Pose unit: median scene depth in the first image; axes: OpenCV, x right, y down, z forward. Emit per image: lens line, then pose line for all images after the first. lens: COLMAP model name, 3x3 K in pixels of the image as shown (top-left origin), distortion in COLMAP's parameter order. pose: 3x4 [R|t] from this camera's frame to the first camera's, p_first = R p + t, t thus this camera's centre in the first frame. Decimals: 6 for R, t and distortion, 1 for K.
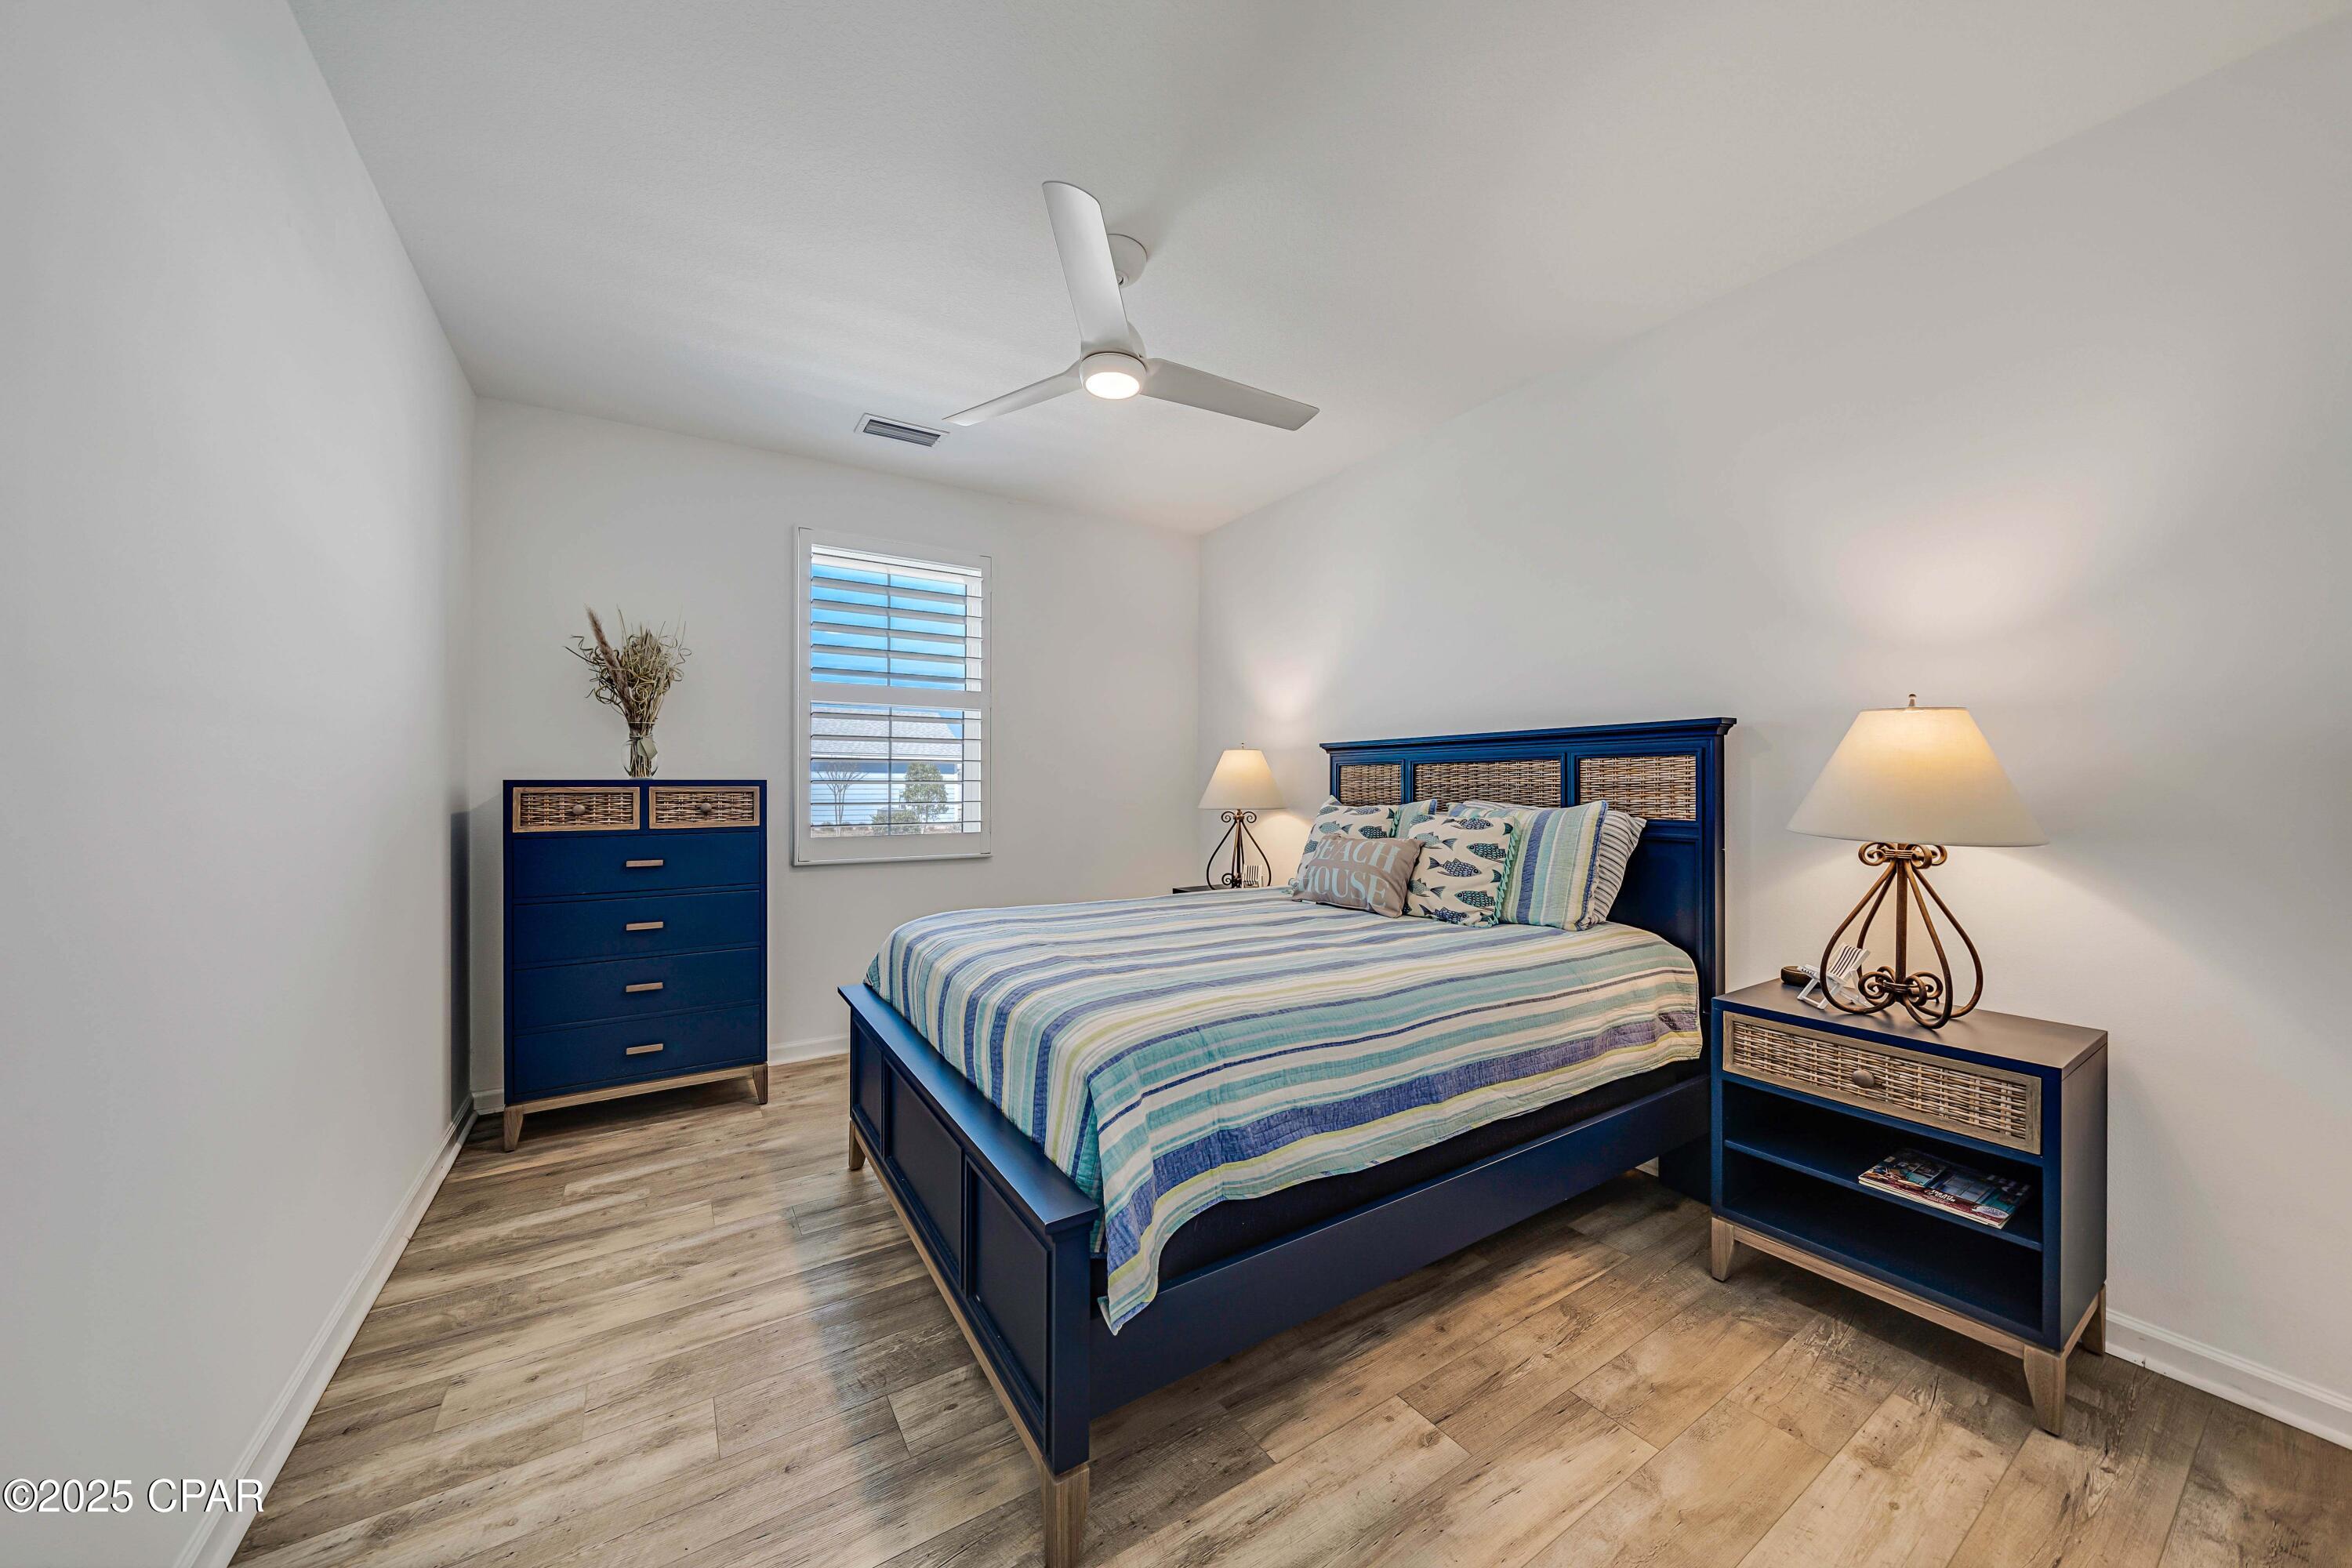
lens RADIAL K [[811.7, 0, 1187.5], [0, 811.7, 791.8], [0, 0, 1]] dist [-0.005872, 0.000721]
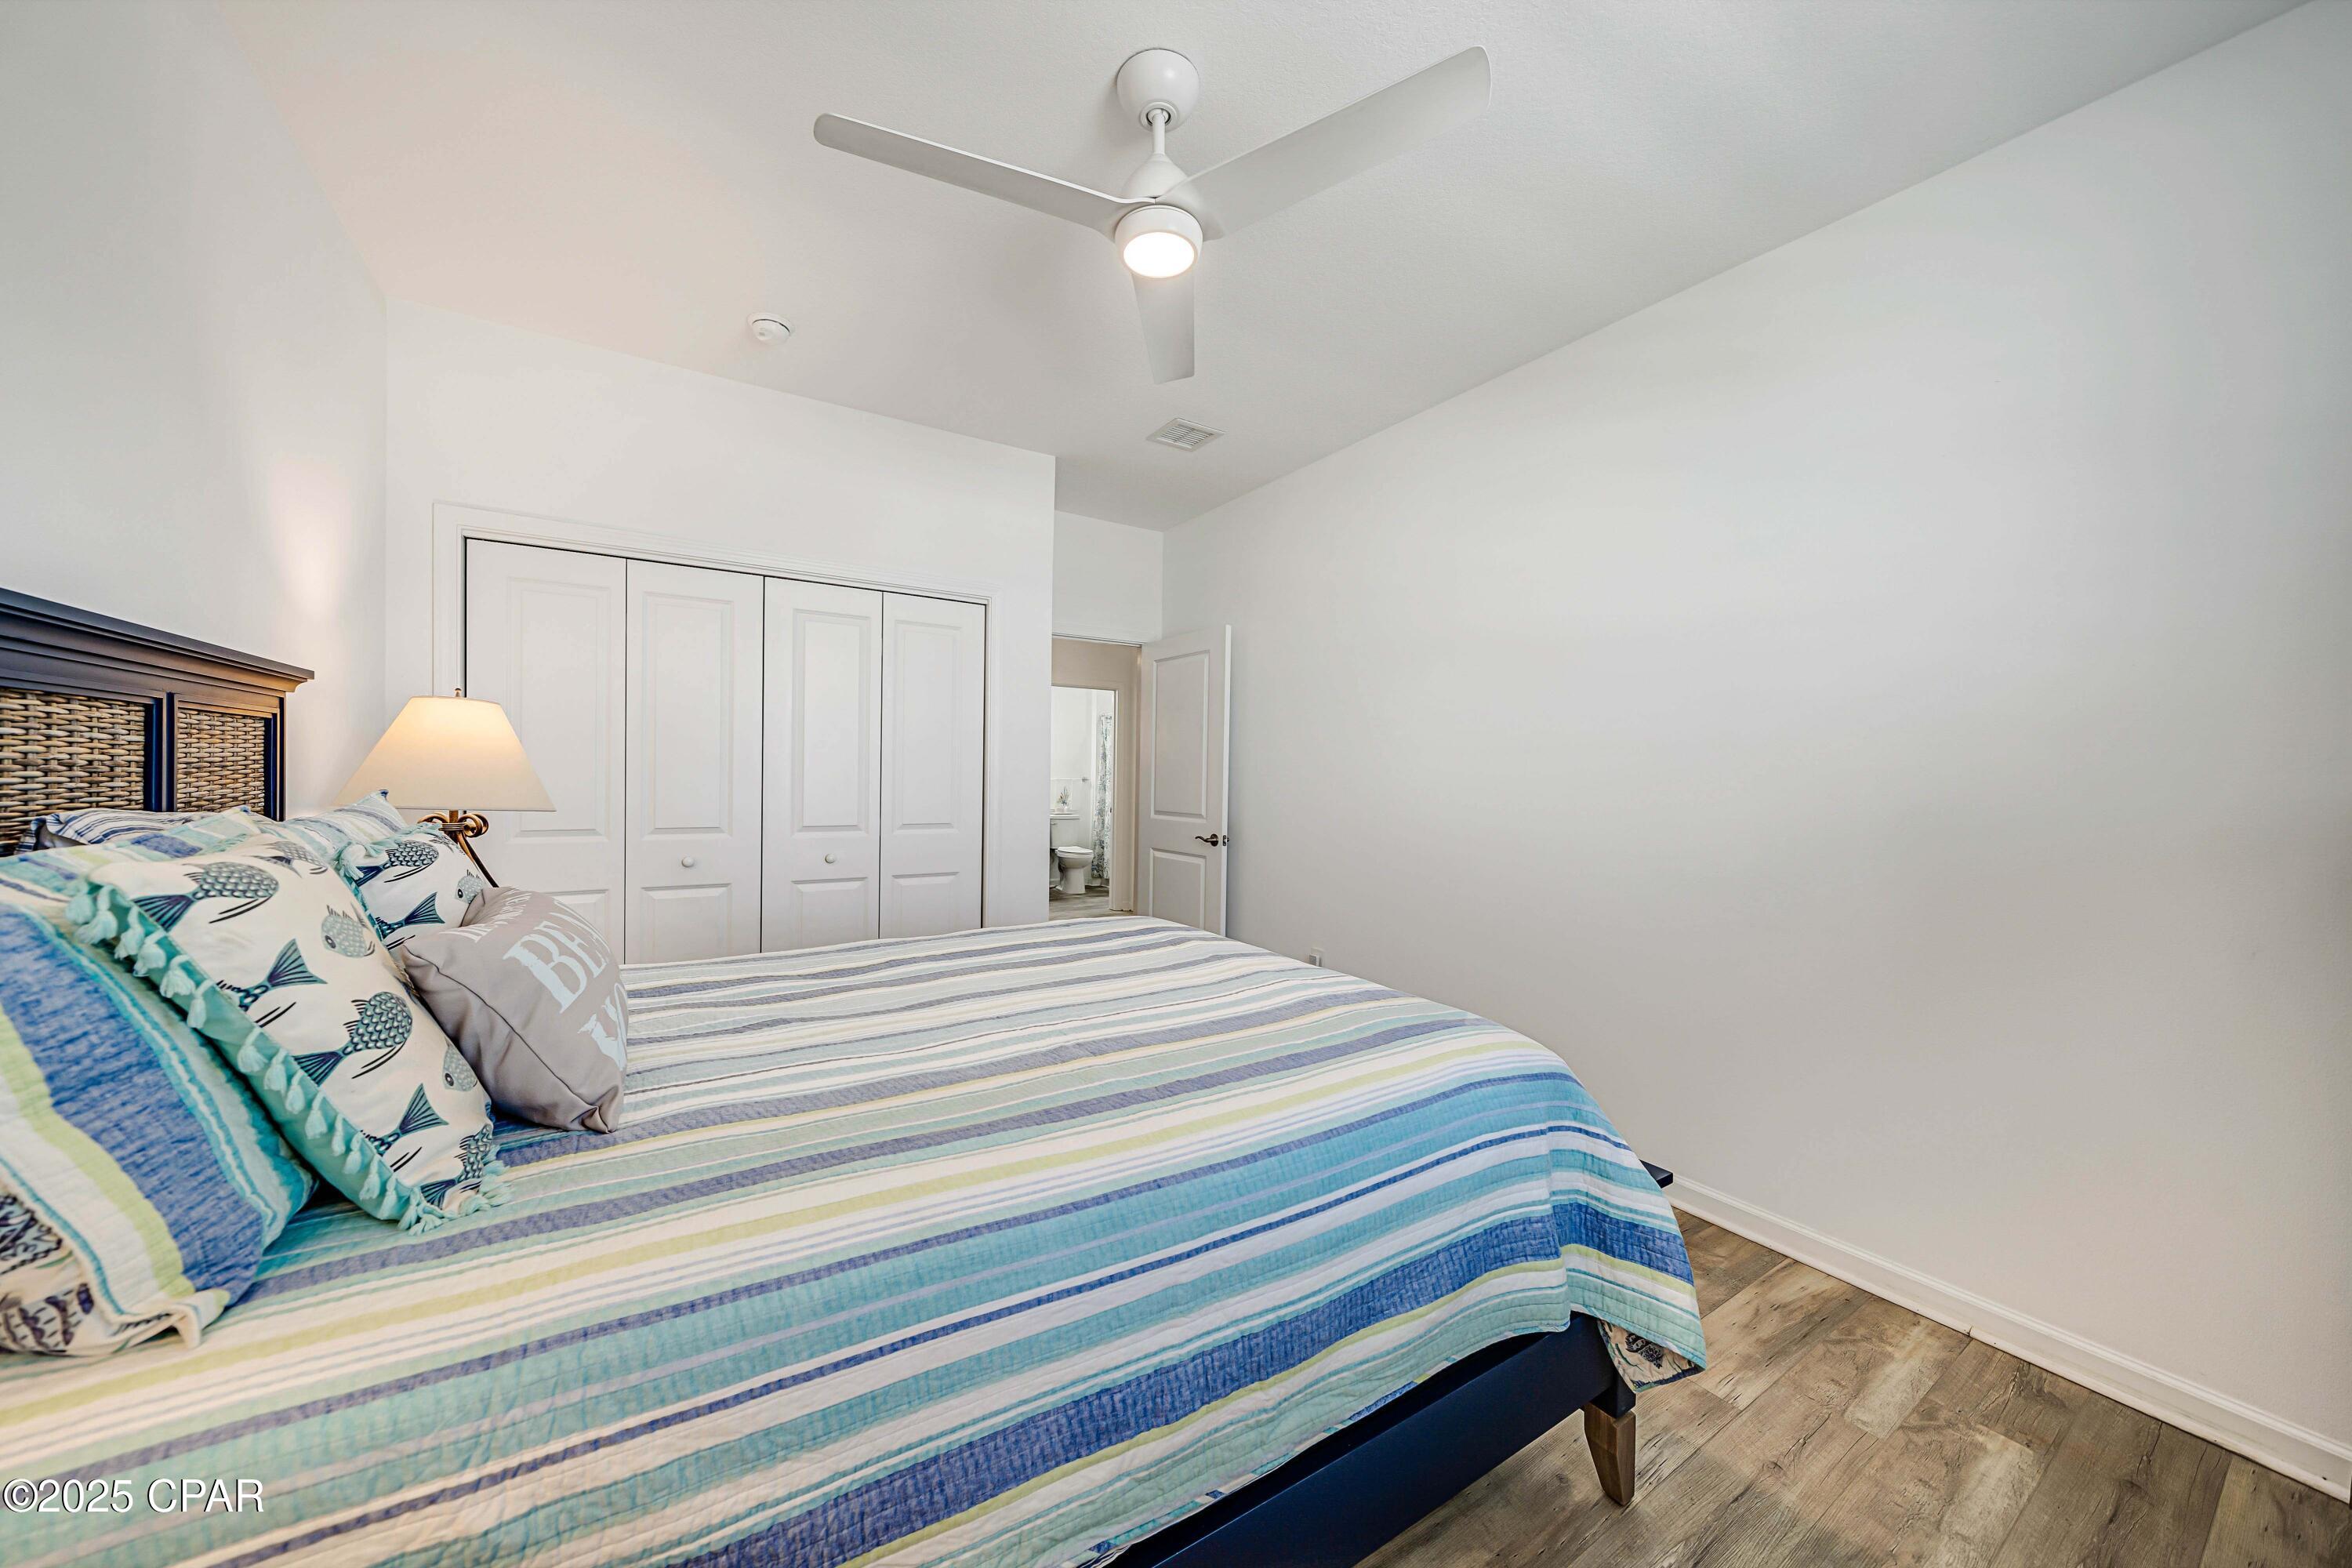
lens RADIAL K [[811.7, 0, 1178.8], [0, 811.7, 779.0], [0, 0, 1]] dist [-0.005872, 0.000721]
pose [[-0.999836, -0.016111, 0.008261, -0.155166], [-0.015980, 0.999750, 0.015660, -0.025025], [-0.008511, 0.015526, -0.999843, 2.056039]]
